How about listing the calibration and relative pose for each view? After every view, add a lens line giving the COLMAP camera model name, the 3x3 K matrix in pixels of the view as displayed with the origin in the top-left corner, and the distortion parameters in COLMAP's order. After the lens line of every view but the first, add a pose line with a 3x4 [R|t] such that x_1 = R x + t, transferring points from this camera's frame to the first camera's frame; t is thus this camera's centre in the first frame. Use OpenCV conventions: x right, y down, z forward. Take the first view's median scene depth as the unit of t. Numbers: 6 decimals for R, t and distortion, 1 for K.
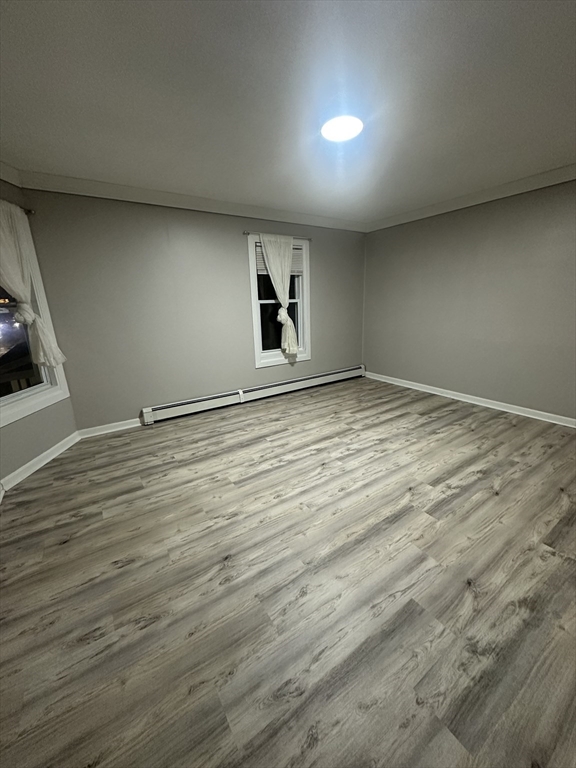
lens RADIAL K [[305.9, 0, 289.0], [0, 305.9, 384.5], [0, 0, 1]] dist [-0.003689, 0.000537]
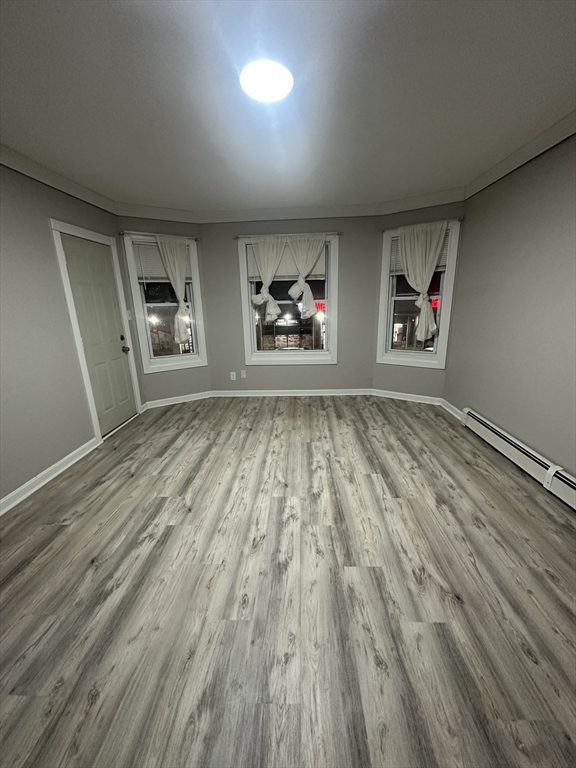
lens RADIAL K [[305.9, 0, 289.0], [0, 305.9, 384.5], [0, 0, 1]] dist [-0.003689, 0.000537]
pose [[-0.585632, 0.259589, -0.767886, 0.681069], [-0.172917, 0.885517, 0.431231, -0.368664], [0.791918, 0.385323, -0.473700, 1.249689]]
